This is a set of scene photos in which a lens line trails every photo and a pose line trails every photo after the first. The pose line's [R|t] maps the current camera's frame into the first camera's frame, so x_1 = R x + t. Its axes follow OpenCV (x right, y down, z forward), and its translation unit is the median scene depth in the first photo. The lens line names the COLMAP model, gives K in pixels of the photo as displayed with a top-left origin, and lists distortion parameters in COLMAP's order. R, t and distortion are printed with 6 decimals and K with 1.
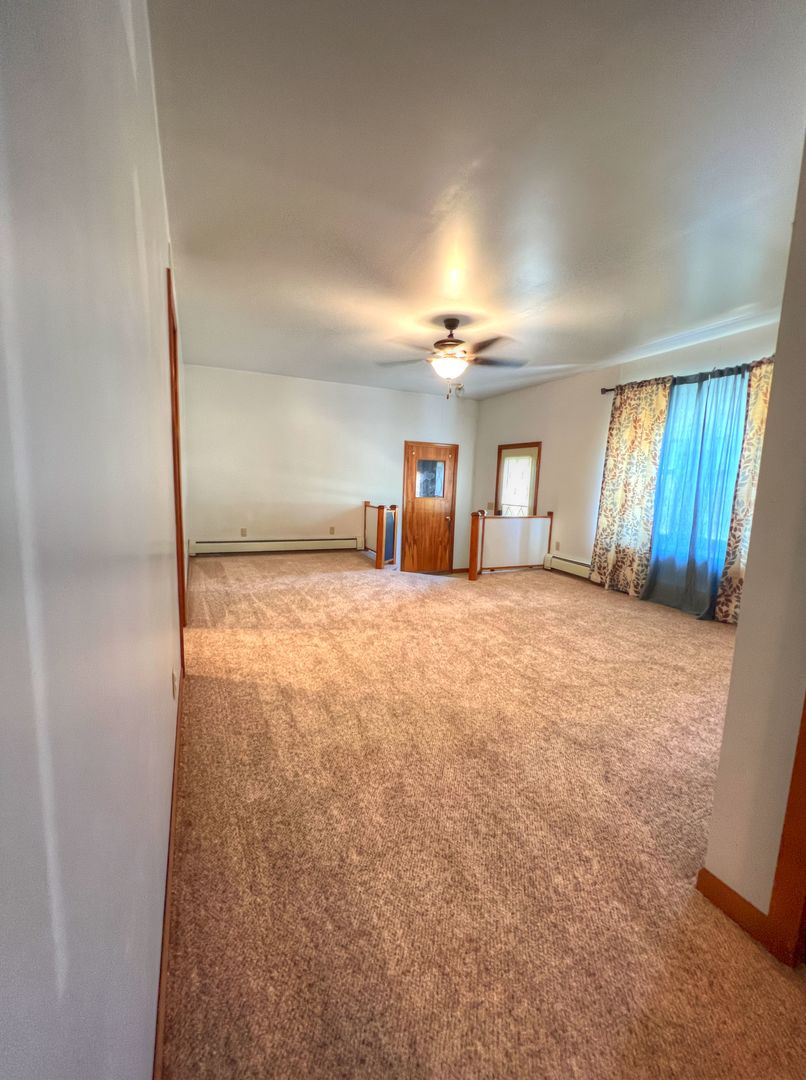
lens RADIAL K [[435.7, 0, 404.8], [0, 435.7, 538.2], [0, 0, 1]] dist [-0.002422, 0.001310]
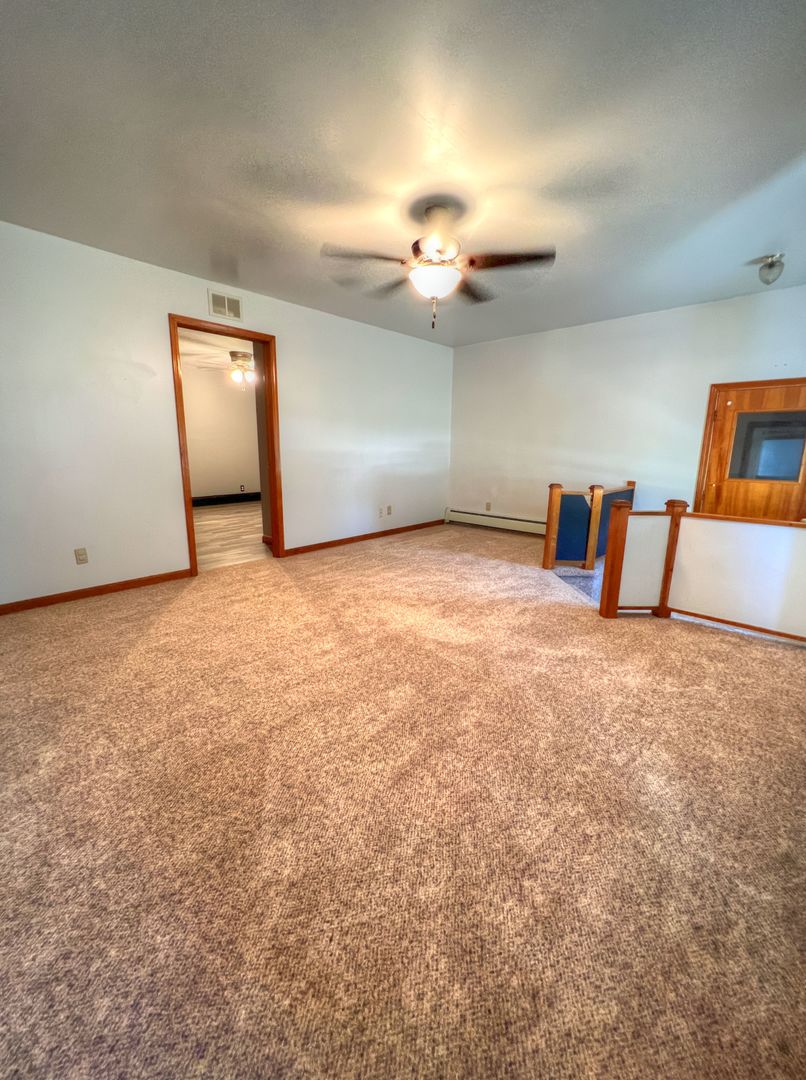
lens RADIAL K [[435.7, 0, 398.8], [0, 435.7, 545.6], [0, 0, 1]] dist [-0.002422, 0.001310]
pose [[0.385094, 0.172435, -0.906625, 0.789357], [-0.119785, 0.983418, 0.136161, -0.061528], [0.915071, 0.056165, 0.399363, 0.702289]]
